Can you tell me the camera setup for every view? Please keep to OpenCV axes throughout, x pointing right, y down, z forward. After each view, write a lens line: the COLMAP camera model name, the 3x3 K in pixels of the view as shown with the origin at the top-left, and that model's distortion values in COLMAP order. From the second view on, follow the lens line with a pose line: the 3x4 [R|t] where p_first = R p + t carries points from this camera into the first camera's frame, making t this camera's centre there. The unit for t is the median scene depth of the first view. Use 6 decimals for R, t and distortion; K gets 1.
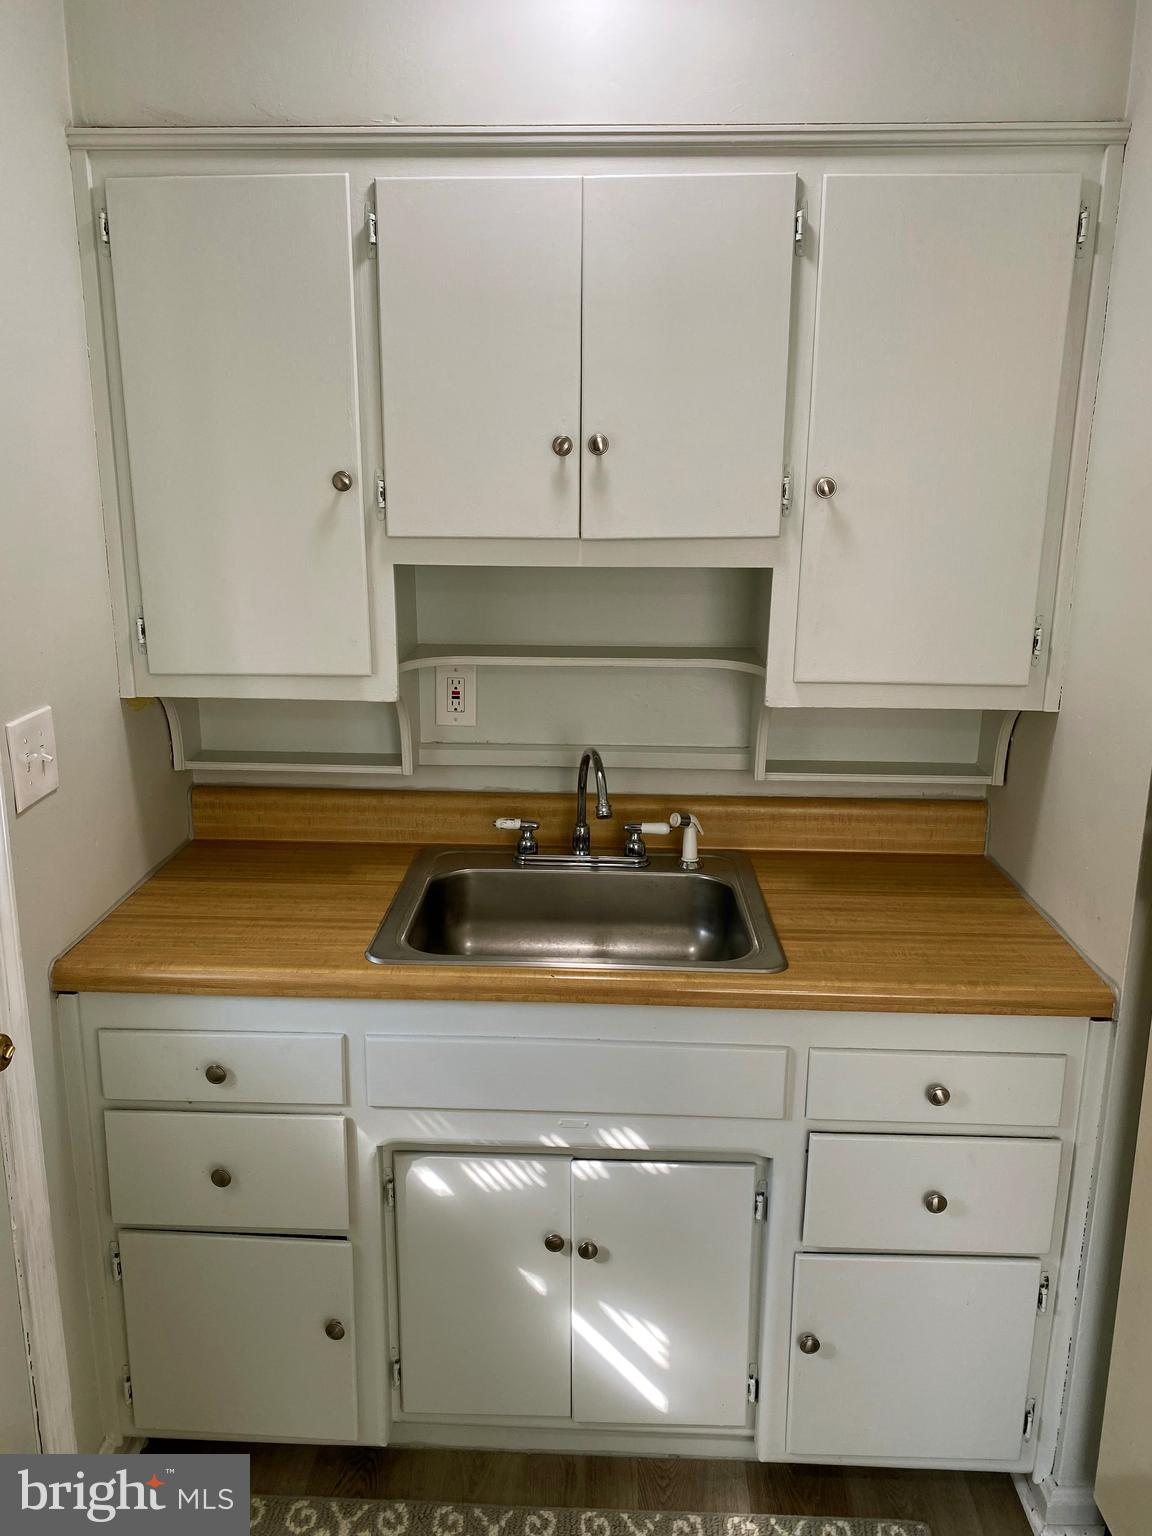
lens RADIAL K [[1177.5, 0, 579.6], [0, 1177.5, 753.0], [0, 0, 1]] dist [-0.005278, -0.013268]
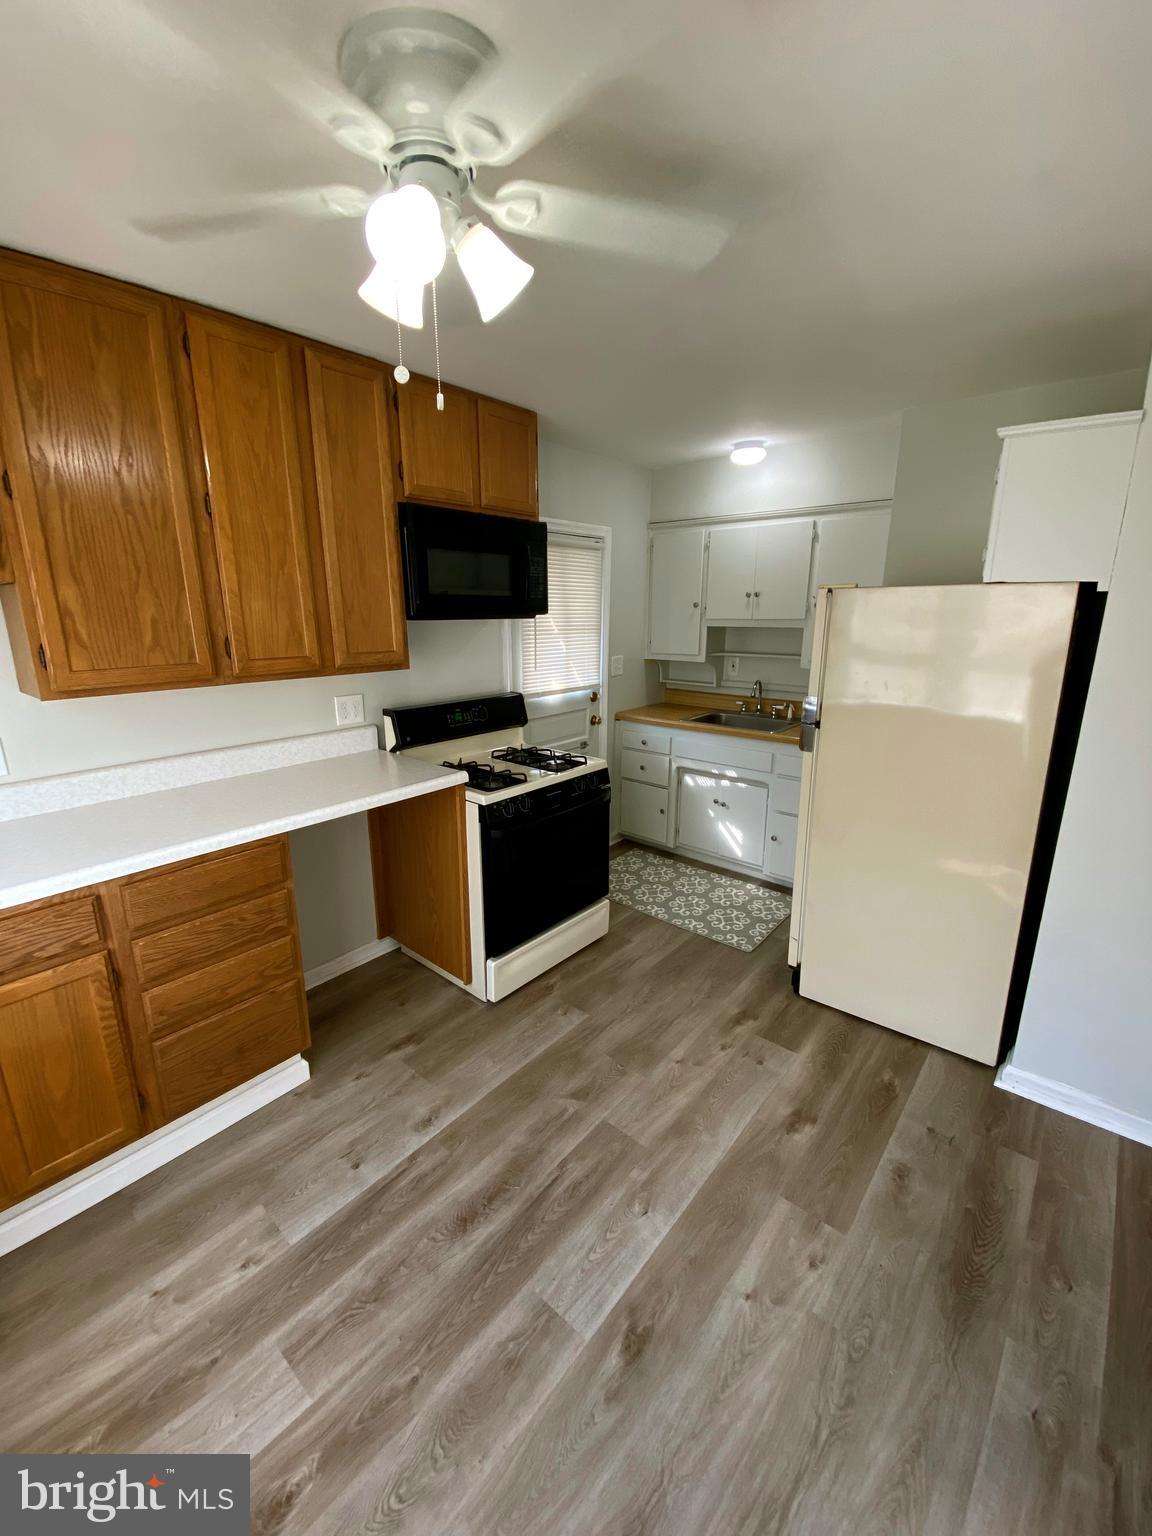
lens RADIAL K [[623.5, 0, 570.0], [0, 623.5, 760.9], [0, 0, 1]] dist [0.019834, -0.017398]
pose [[0.778551, 0.144073, -0.610821, 0.843430], [-0.138726, 0.988724, 0.056389, 0.233817], [0.612057, 0.040835, 0.789758, -0.928050]]
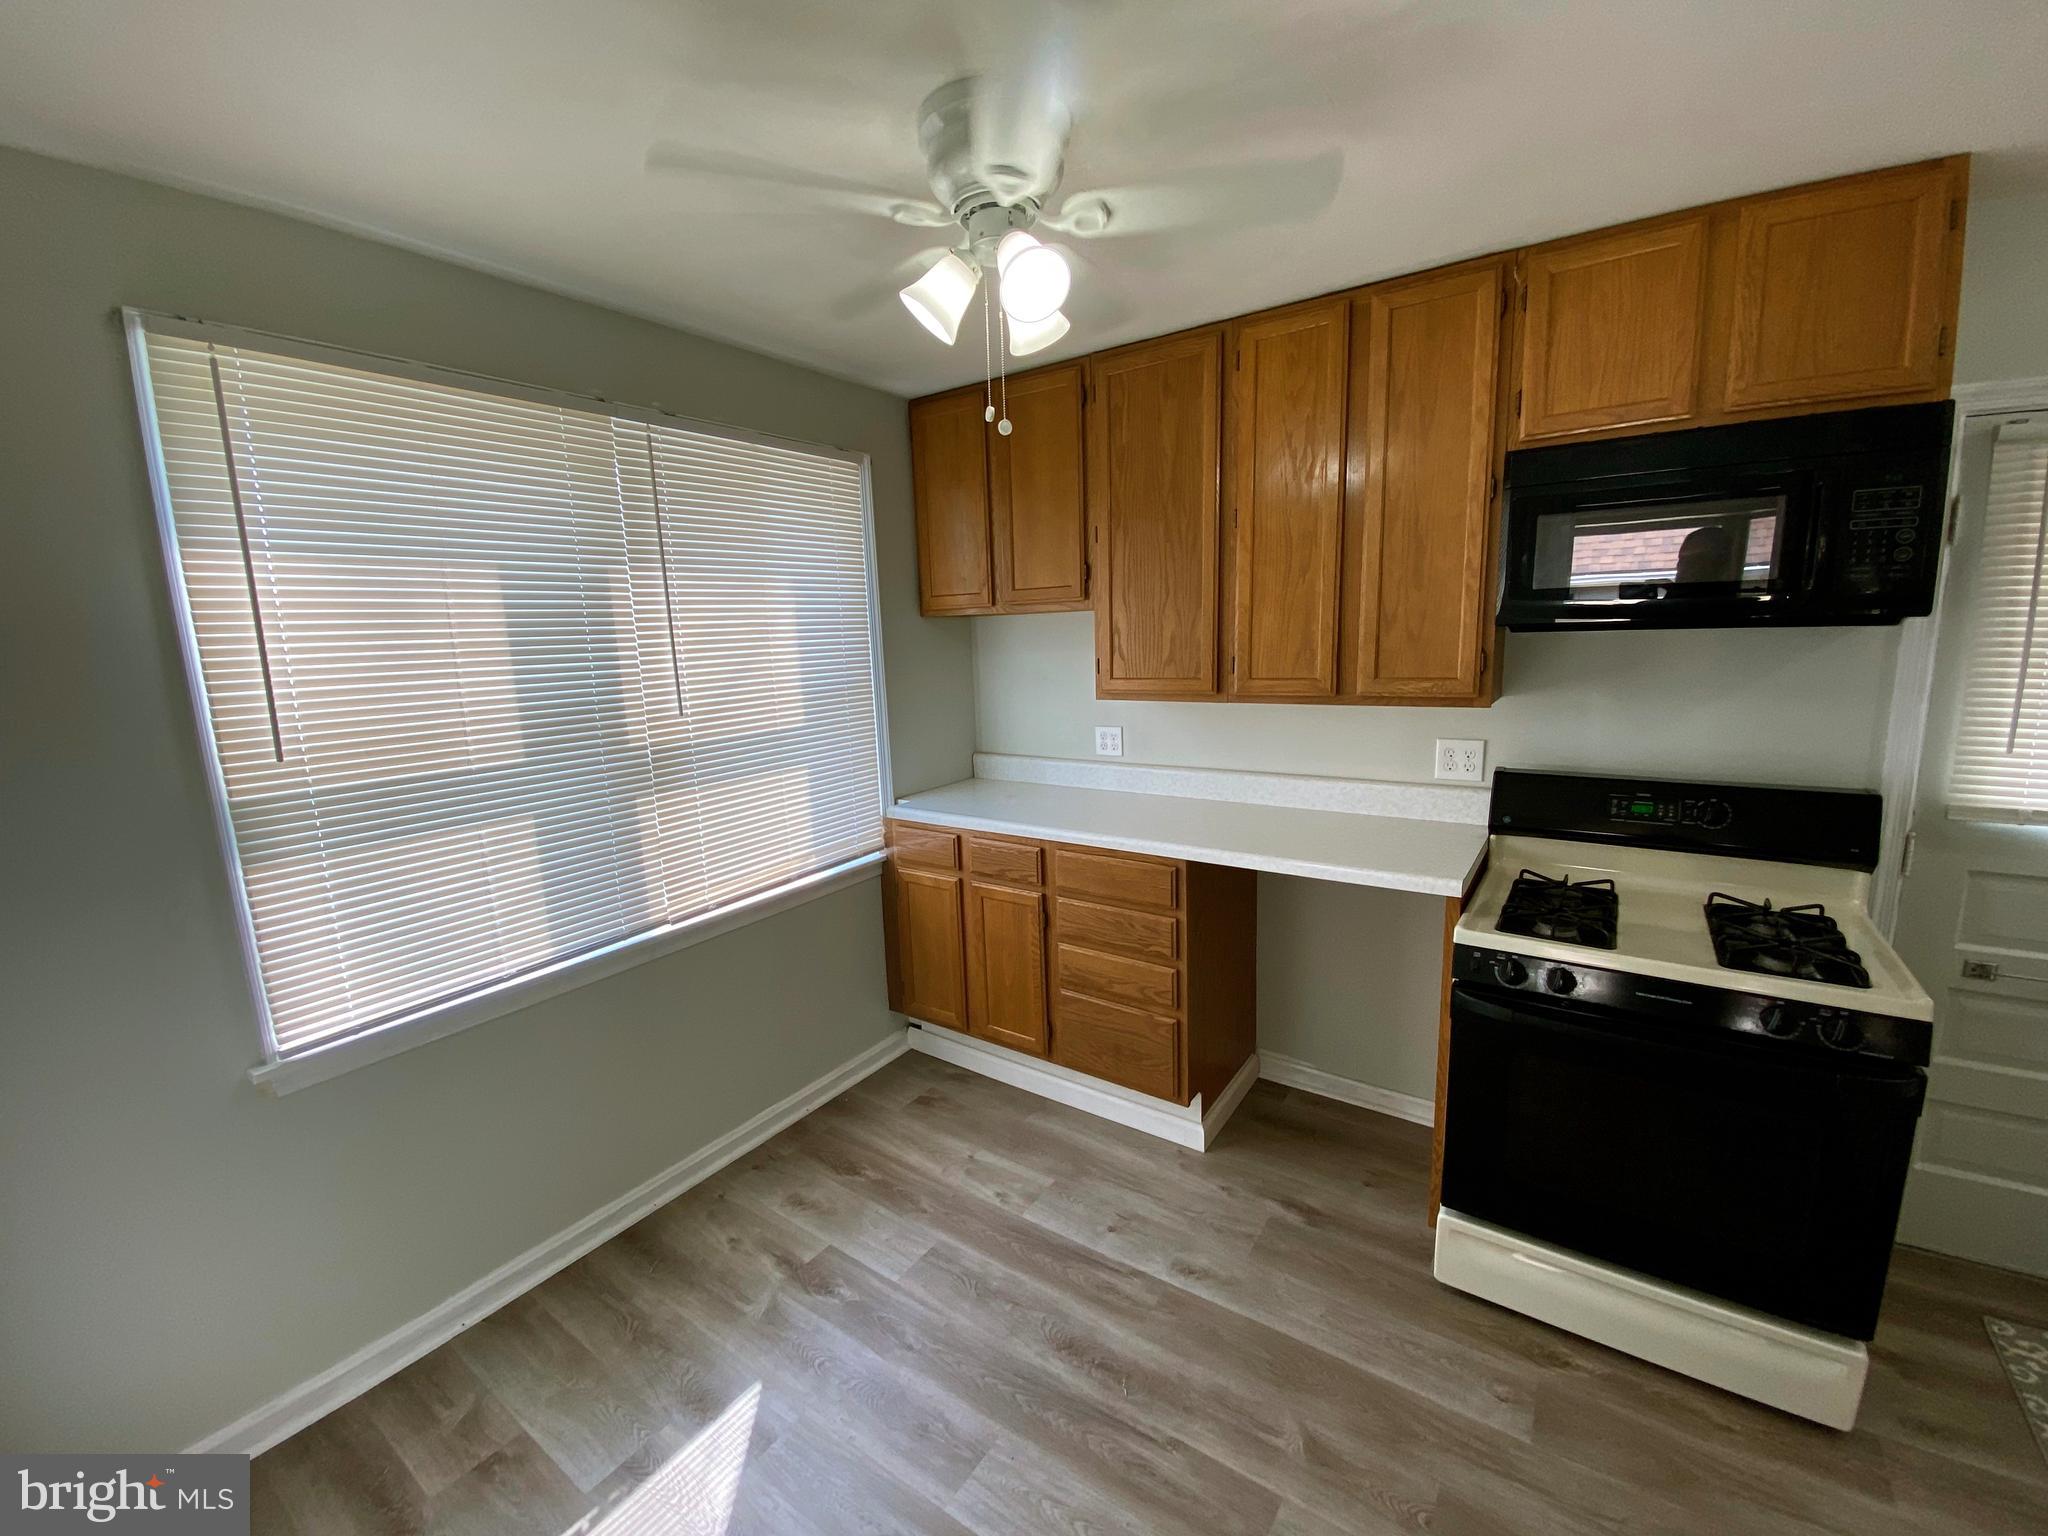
lens RADIAL K [[831.3, 0, 1021.2], [0, 831.3, 760.1], [0, 0, 1]] dist [0.019834, -0.017398]
pose [[-0.544490, 0.137401, -0.827437, 1.042147], [-0.168634, 0.948416, 0.268459, 0.026127], [0.821641, 0.285707, -0.493232, -0.015283]]
